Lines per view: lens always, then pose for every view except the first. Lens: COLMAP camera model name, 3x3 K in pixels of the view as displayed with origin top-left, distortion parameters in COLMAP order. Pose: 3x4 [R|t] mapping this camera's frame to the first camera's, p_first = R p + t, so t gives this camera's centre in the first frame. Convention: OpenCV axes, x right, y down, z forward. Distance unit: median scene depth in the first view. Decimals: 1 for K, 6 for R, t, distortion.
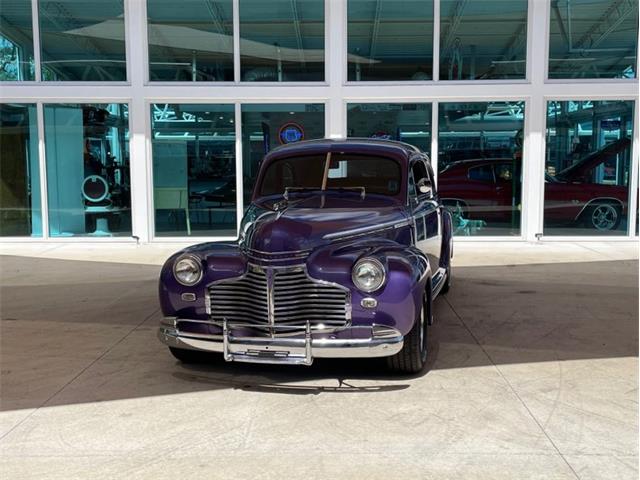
lens RADIAL K [[713.3, 0, 324.0], [0, 713.3, 259.6], [0, 0, 1]] dist [0.141694, -0.200726]
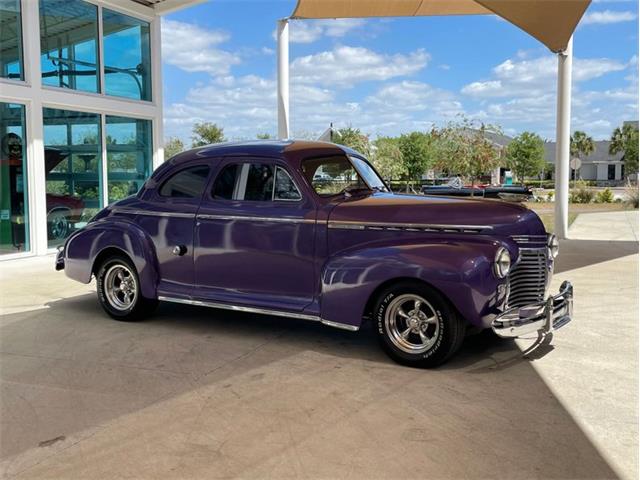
lens RADIAL K [[722.6, 0, 327.3], [0, 722.6, 239.3], [0, 0, 1]] dist [0.114498, -0.224257]
pose [[0.340277, -0.079983, 0.936917, -1.265246], [0.127456, 0.991104, 0.038319, -0.091412], [-0.931647, 0.106377, 0.347444, 0.867690]]
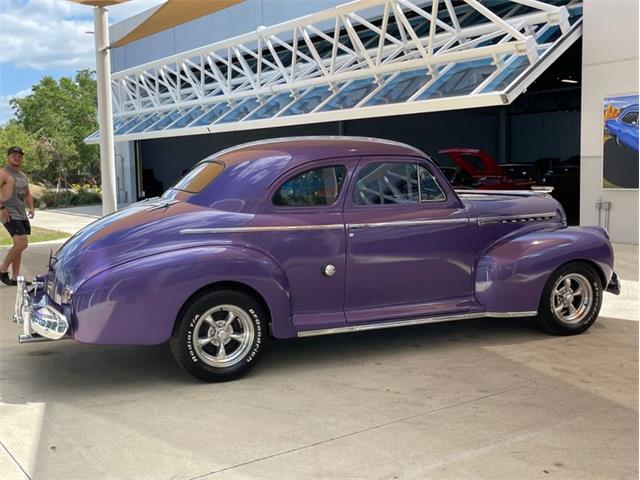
lens RADIAL K [[740.9, 0, 320.0], [0, 740.9, 240.0], [0, 0, 1]] dist [0.112044, -0.238995]
pose [[-0.603423, -0.063716, 0.794872, -0.987798], [0.127033, 0.976392, 0.174704, -0.294092], [-0.787238, 0.206395, -0.581083, 2.226181]]
